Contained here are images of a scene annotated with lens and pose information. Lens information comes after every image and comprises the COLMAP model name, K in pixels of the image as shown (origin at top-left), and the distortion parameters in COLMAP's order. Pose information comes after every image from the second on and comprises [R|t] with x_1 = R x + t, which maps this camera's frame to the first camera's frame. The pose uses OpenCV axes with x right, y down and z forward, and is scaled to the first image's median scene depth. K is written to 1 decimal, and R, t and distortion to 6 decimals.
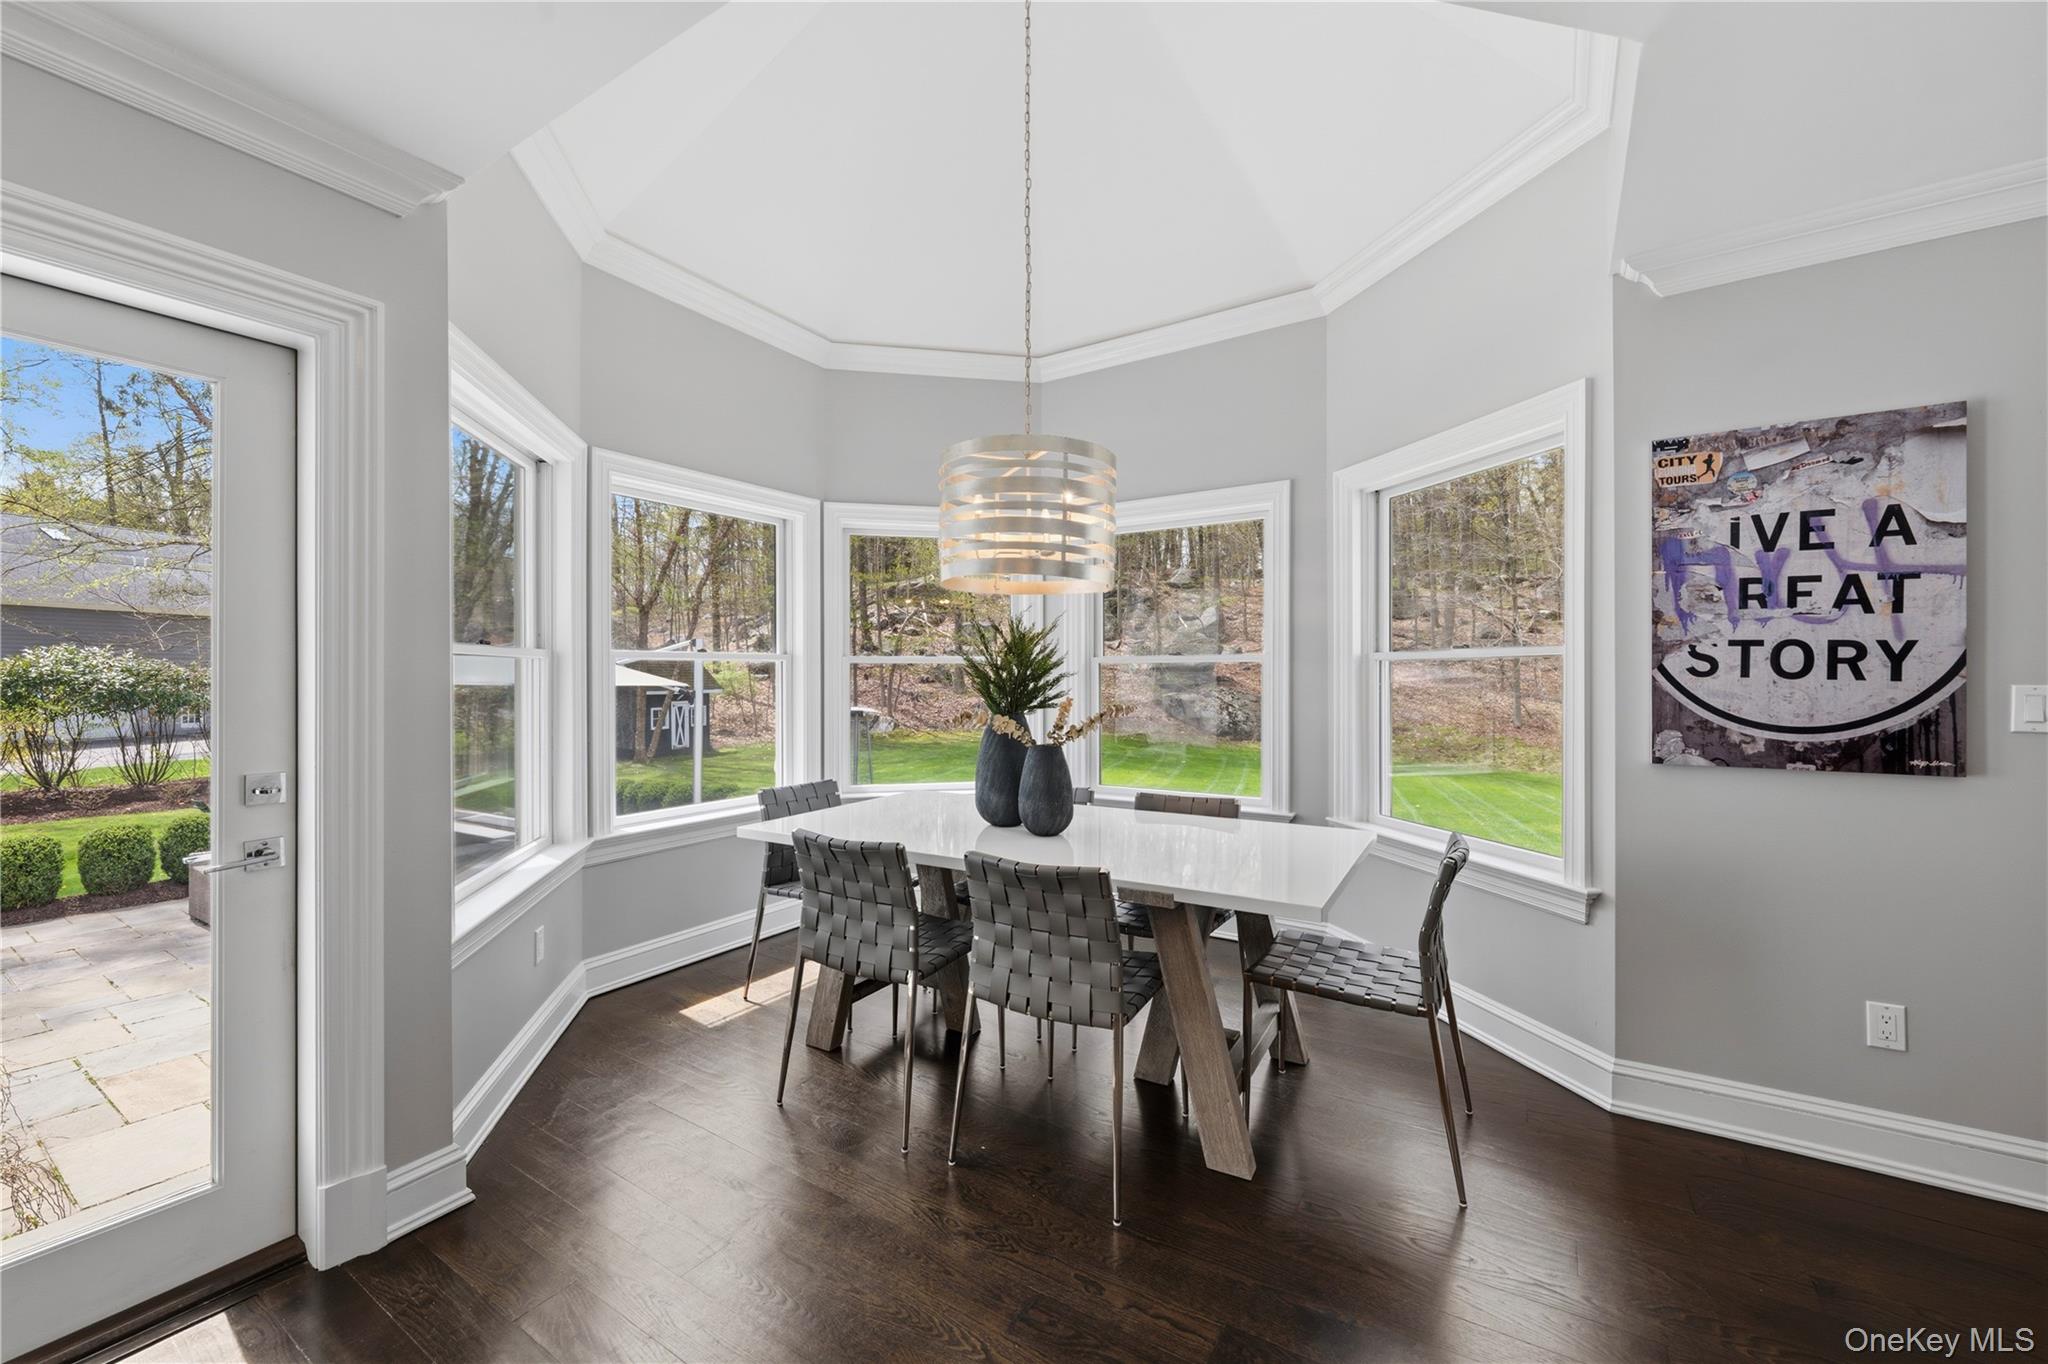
lens RADIAL K [[814.6, 0, 1027.3], [0, 814.6, 677.7], [0, 0, 1]] dist [0.001882, 0.000170]
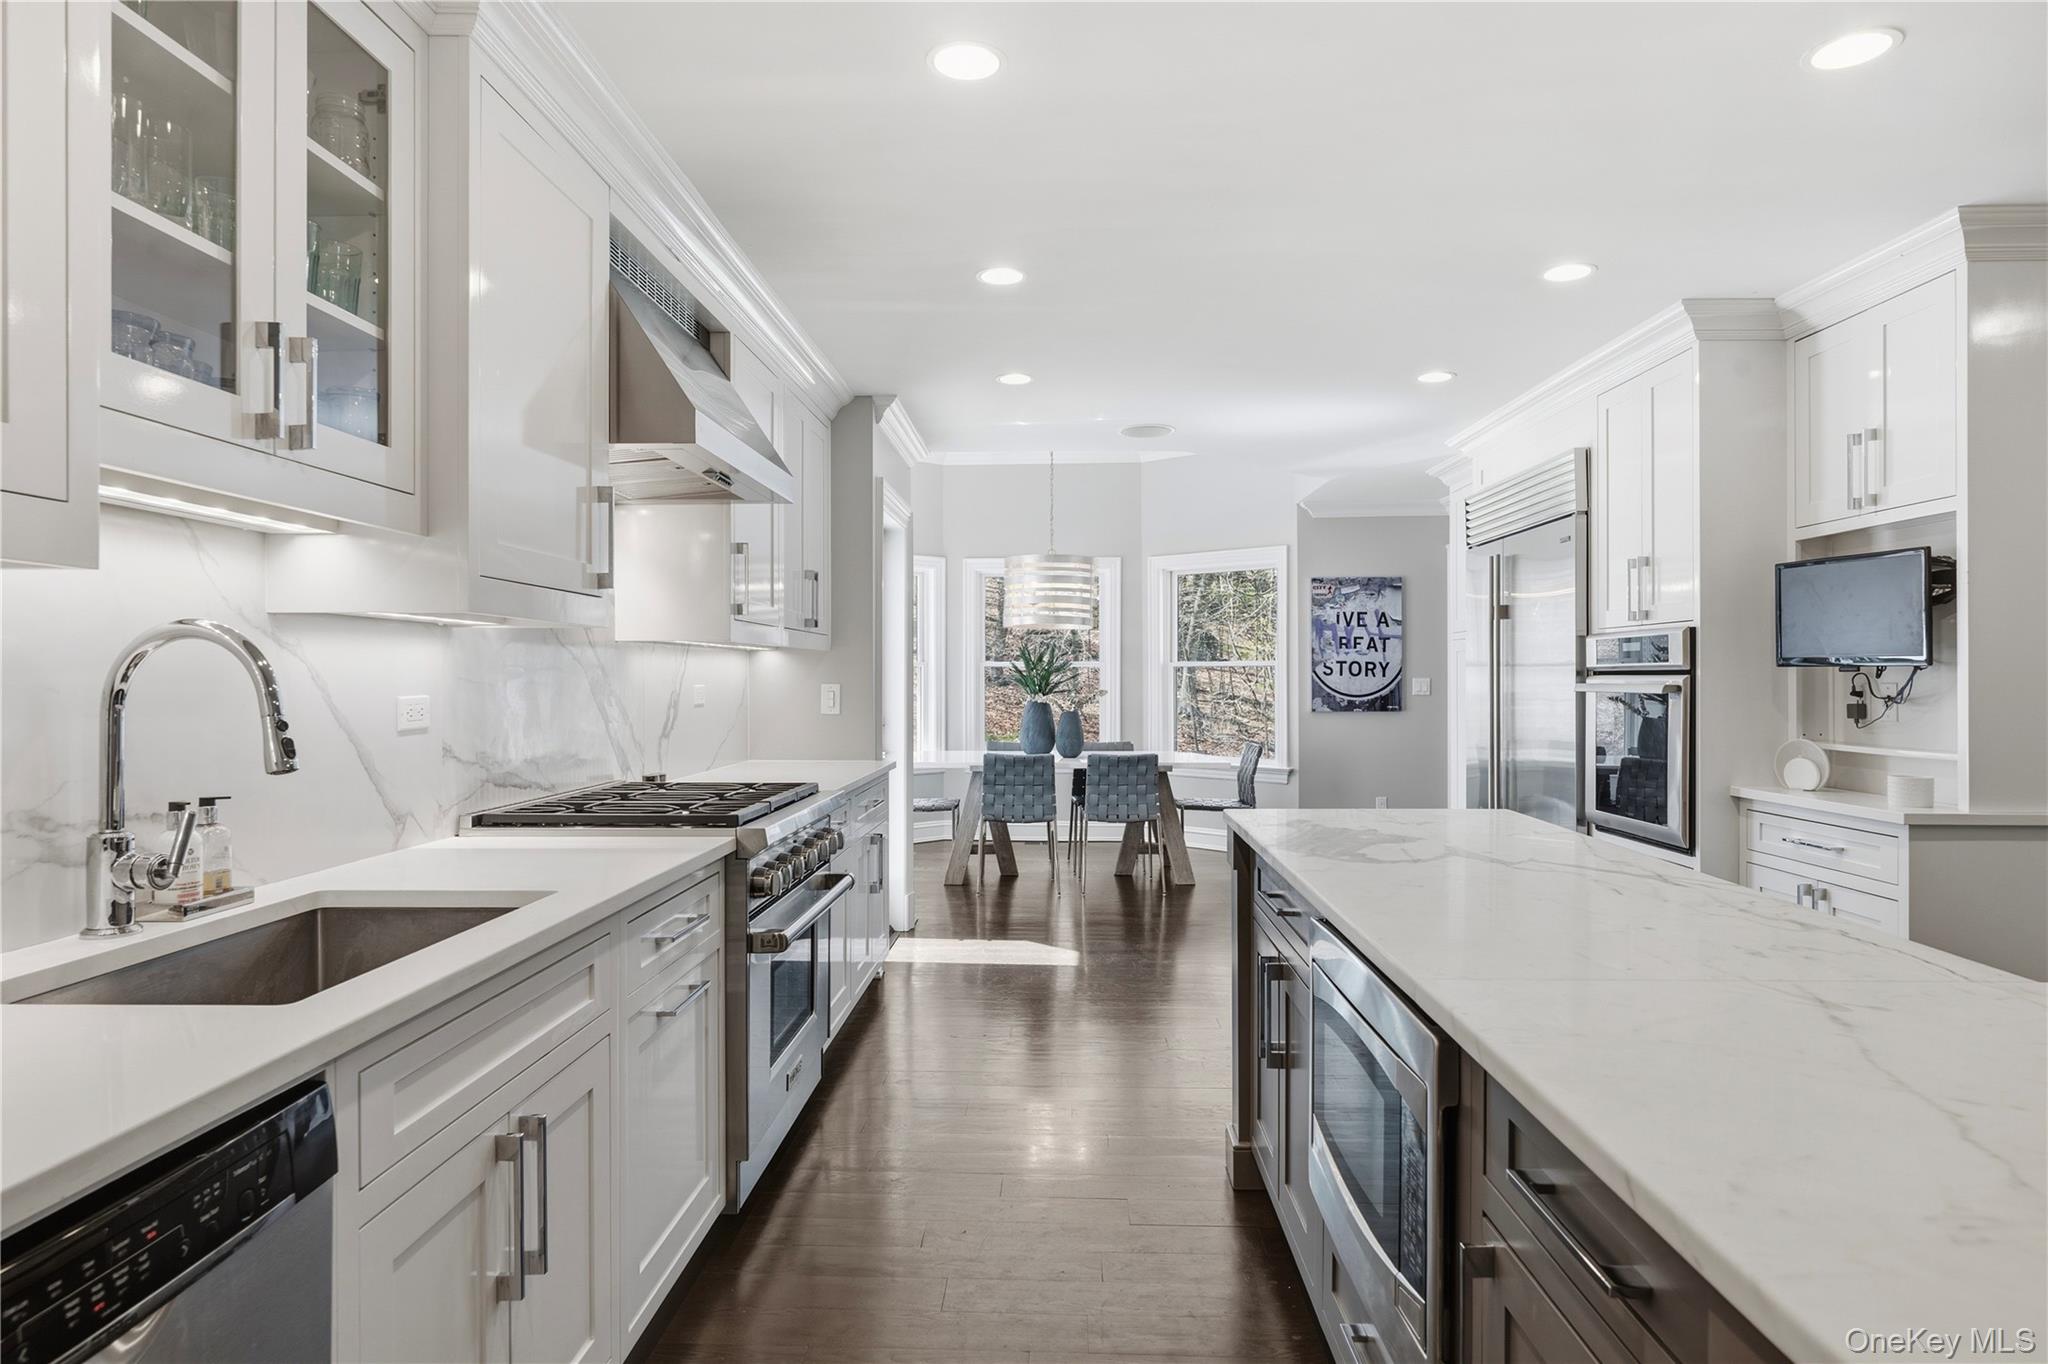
lens RADIAL K [[1146.4, 0, 1017.8], [0, 1146.4, 678.7], [0, 0, 1]] dist [-0.001395, 0.000025]
pose [[0.870160, -0.006207, 0.492730, -1.770508], [0.004411, 0.999979, 0.004808, -0.012955], [-0.492749, -0.002010, 0.870169, -1.622503]]
